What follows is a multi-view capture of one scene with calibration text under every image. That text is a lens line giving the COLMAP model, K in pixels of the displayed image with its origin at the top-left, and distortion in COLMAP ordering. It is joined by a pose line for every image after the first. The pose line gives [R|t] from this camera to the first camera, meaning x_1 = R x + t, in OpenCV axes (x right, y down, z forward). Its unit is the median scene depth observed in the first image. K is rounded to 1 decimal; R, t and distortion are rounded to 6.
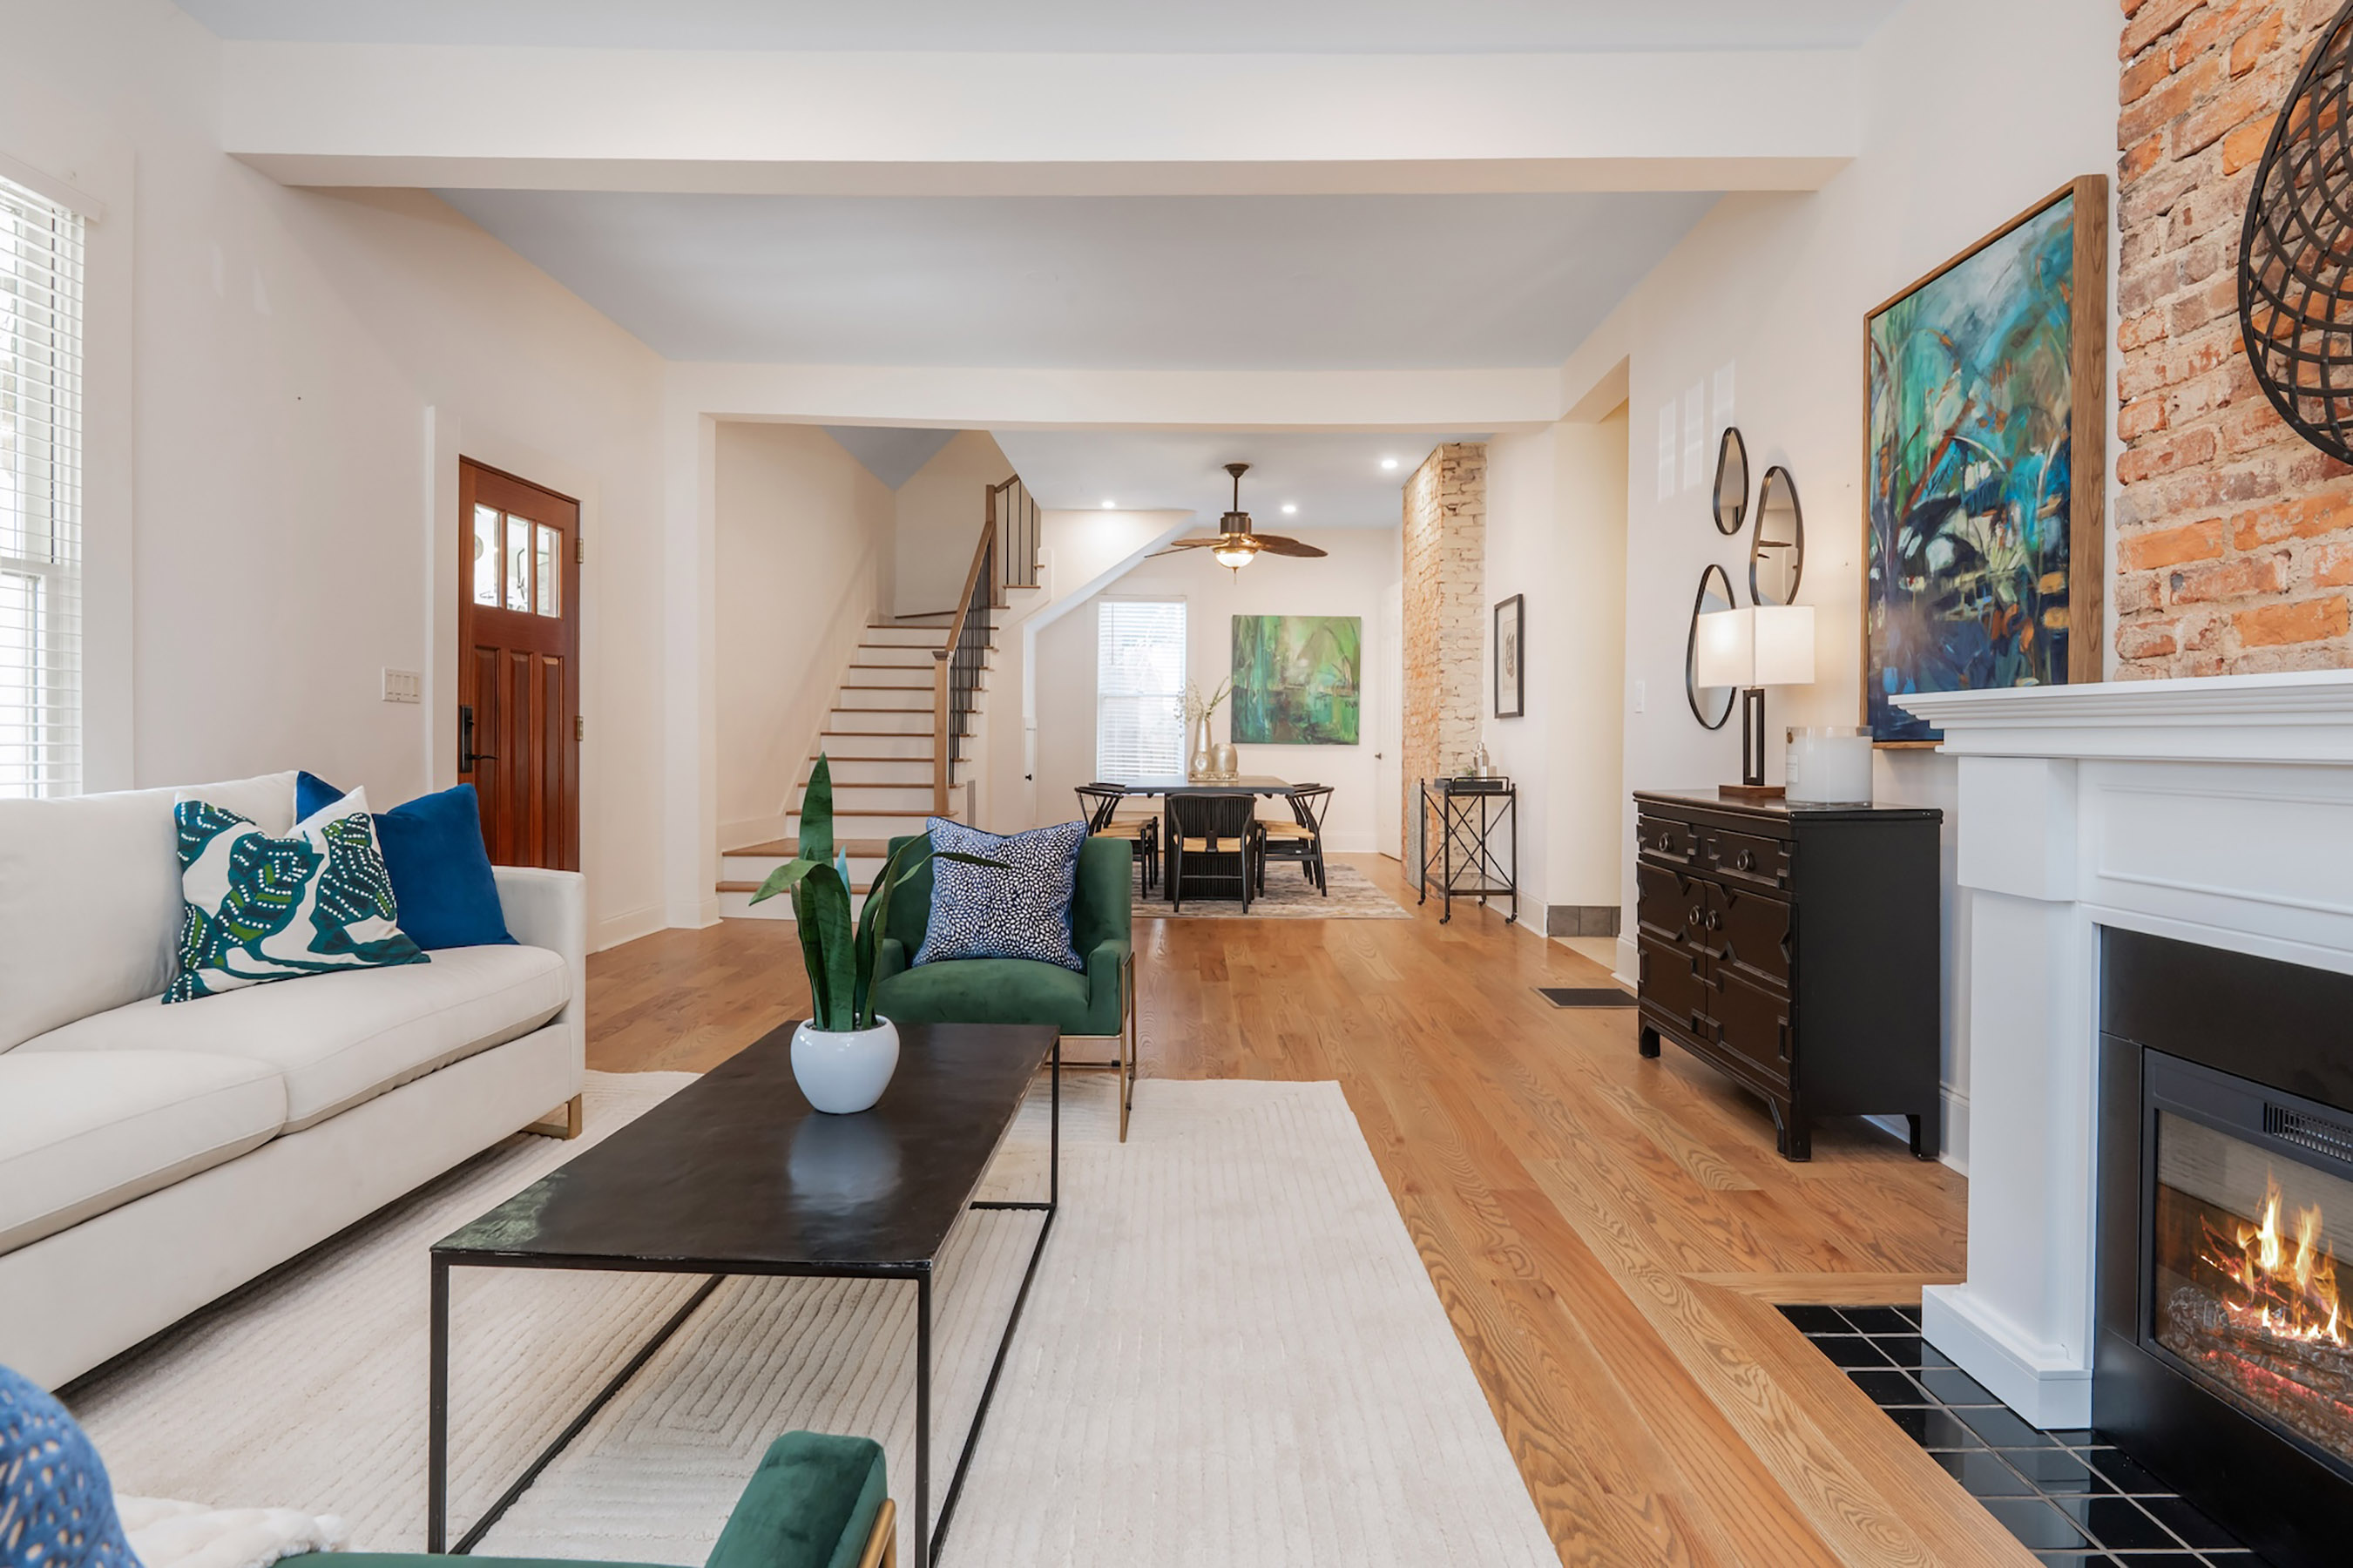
lens RADIAL K [[1194.7, 0, 1174.6], [0, 1194.7, 750.0], [0, 0, 1]] dist [0.006096, -0.008778]
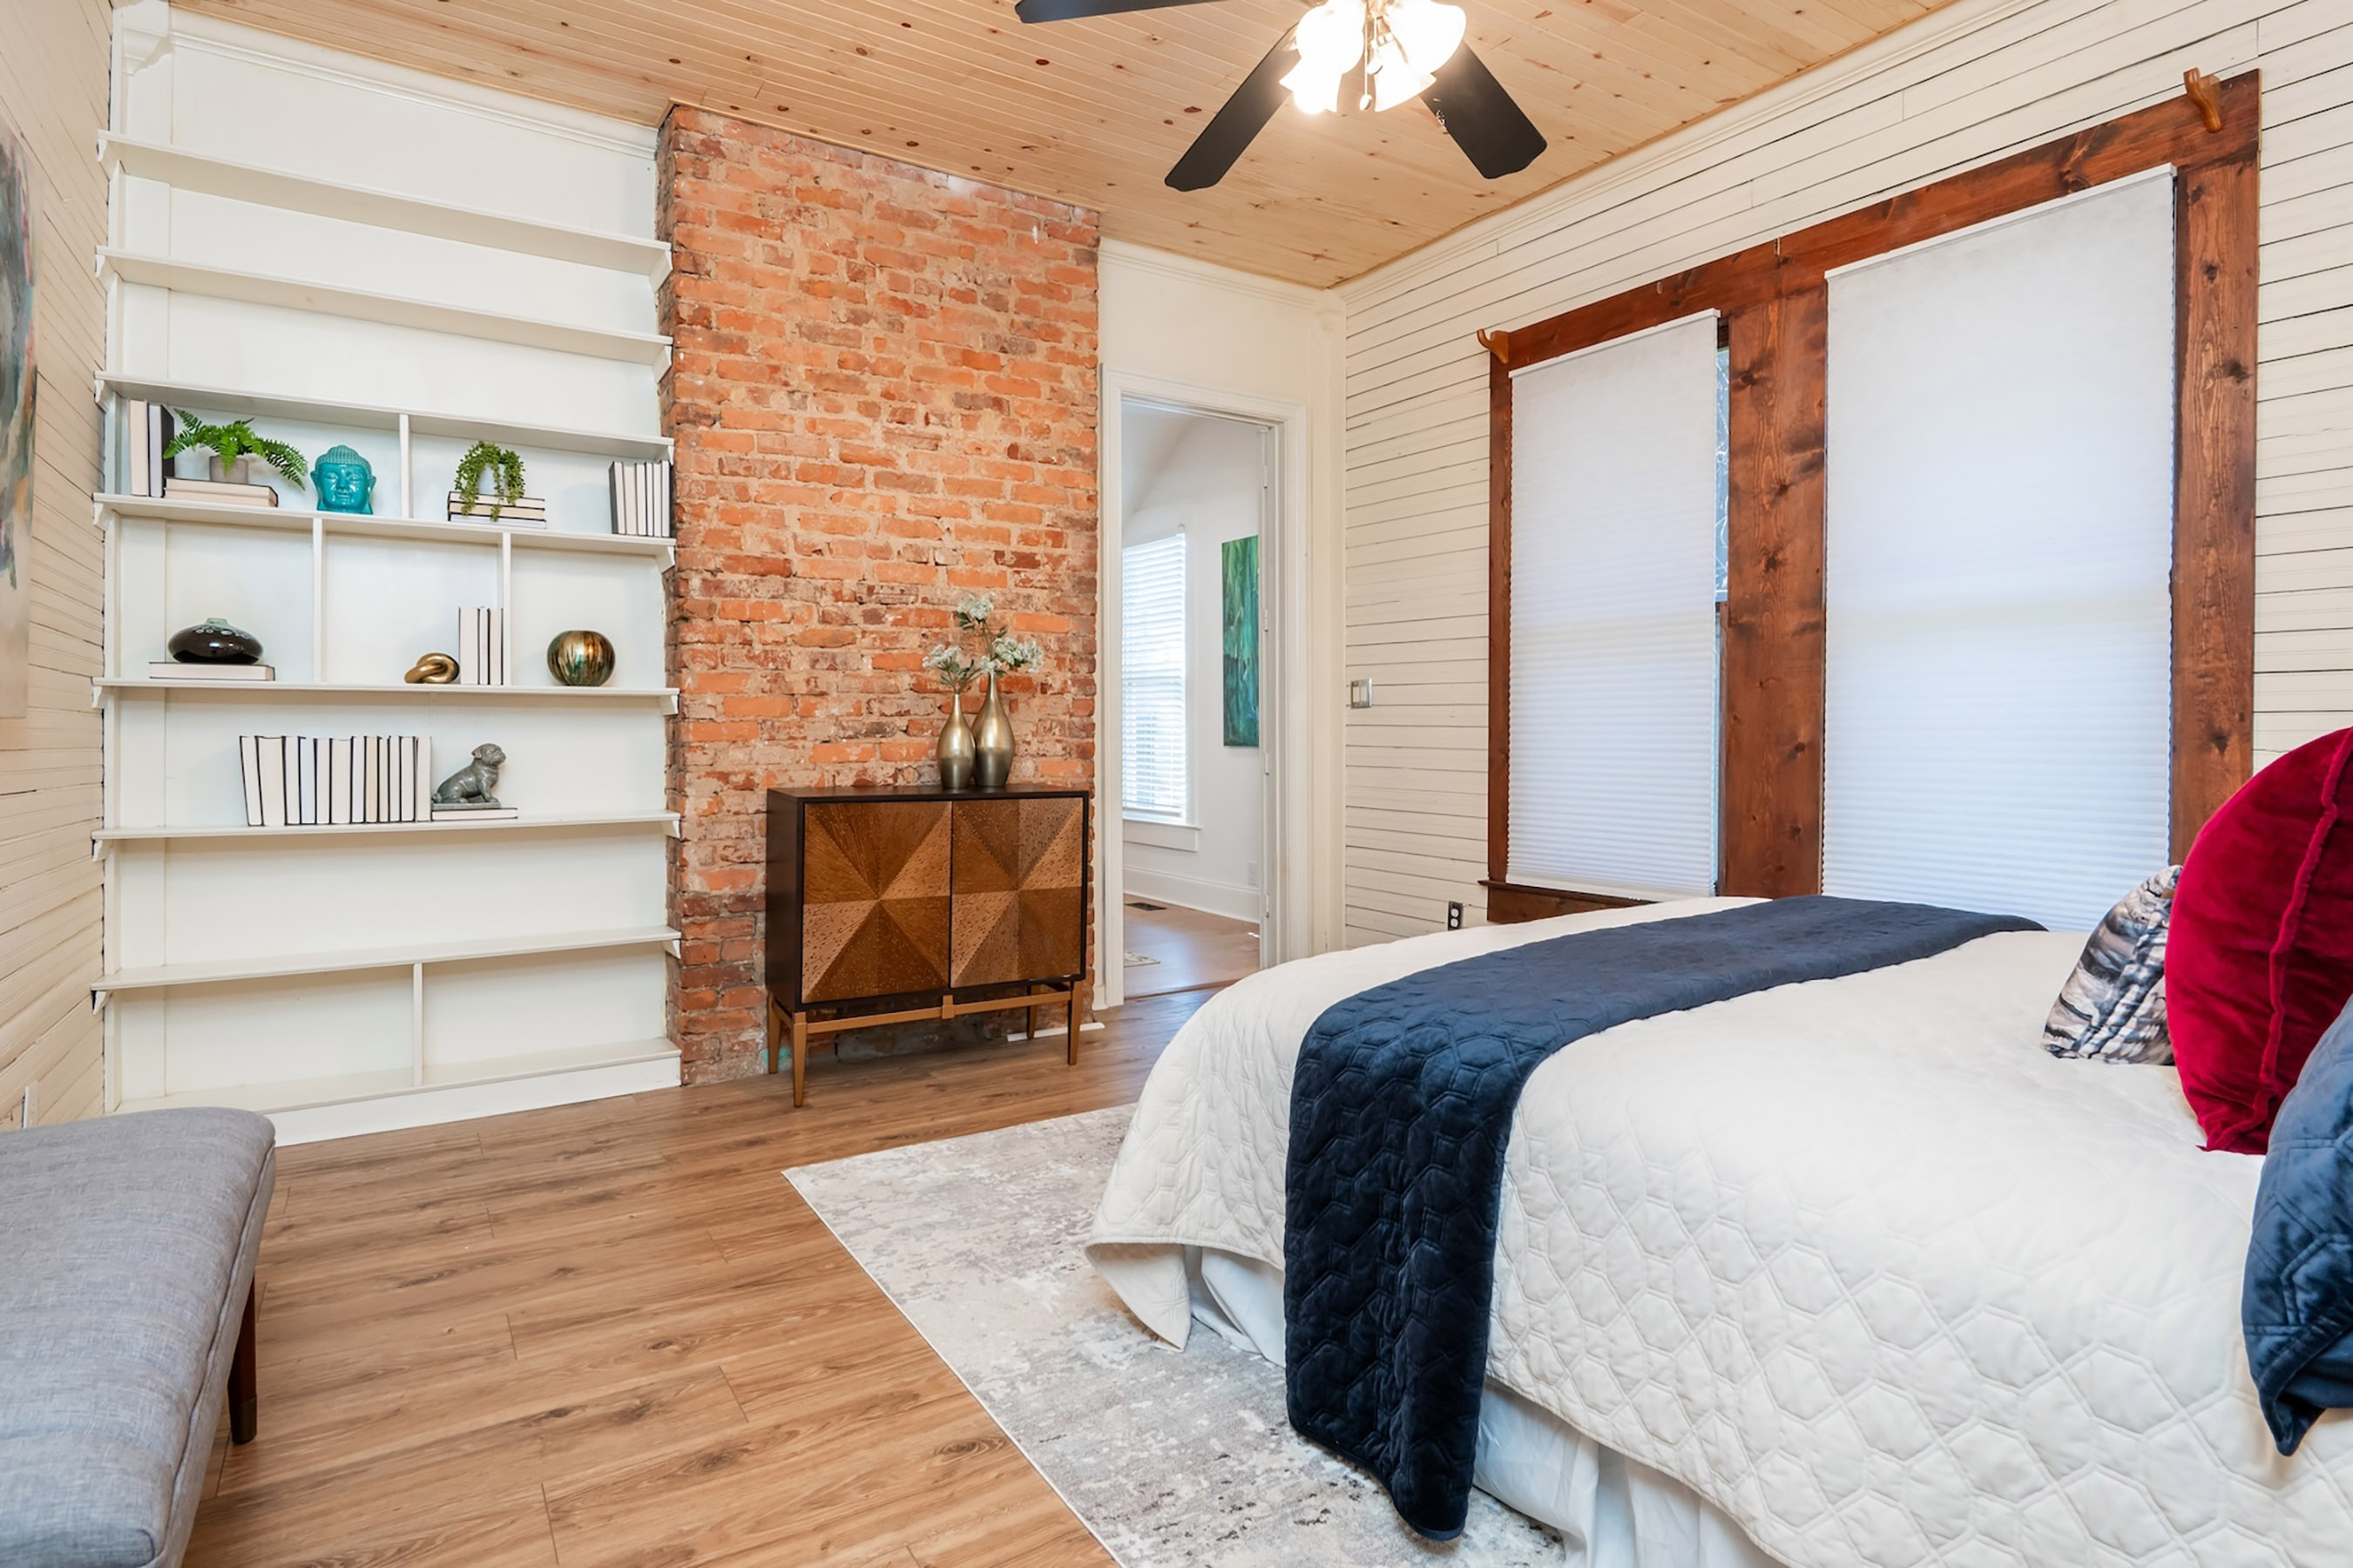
lens RADIAL K [[1194.7, 0, 1172.8], [0, 1194.7, 766.0], [0, 0, 1]] dist [0.006096, -0.008778]
pose [[0.559818, 0.016026, -0.828461, 1.476814], [-0.006719, 0.999868, 0.014802, -0.010502], [0.828589, -0.002720, 0.559851, 1.641331]]
